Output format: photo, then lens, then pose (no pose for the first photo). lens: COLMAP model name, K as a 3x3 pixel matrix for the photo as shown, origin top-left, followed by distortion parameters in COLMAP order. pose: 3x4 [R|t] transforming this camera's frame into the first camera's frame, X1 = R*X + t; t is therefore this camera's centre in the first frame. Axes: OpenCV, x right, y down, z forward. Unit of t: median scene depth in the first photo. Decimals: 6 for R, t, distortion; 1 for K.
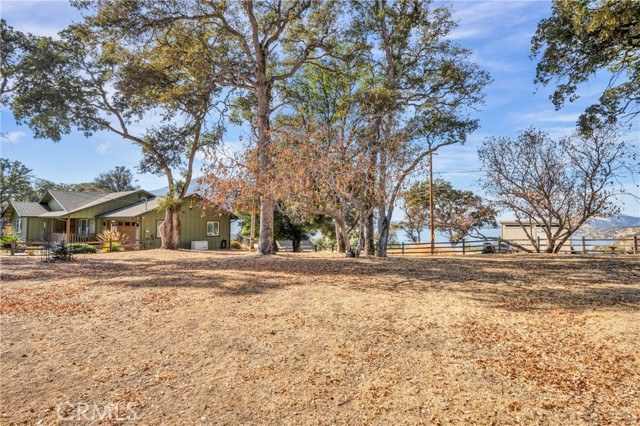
lens RADIAL K [[340.8, 0, 320.1], [0, 340.8, 221.9], [0, 0, 1]] dist [-0.001542, 0.000881]
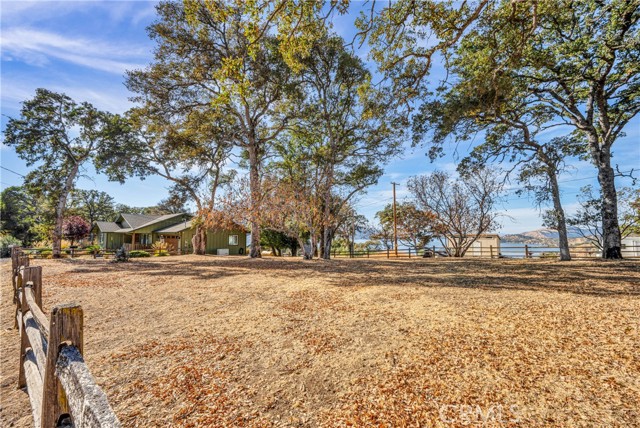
lens RADIAL K [[264.7, 0, 318.8], [0, 264.7, 229.4], [0, 0, 1]] dist [0.000688, -0.000034]
pose [[0.998745, -0.004884, -0.049855, 0.140649], [0.004073, 0.999858, -0.016358, -0.006828], [0.049928, 0.016135, 0.998622, -0.118305]]
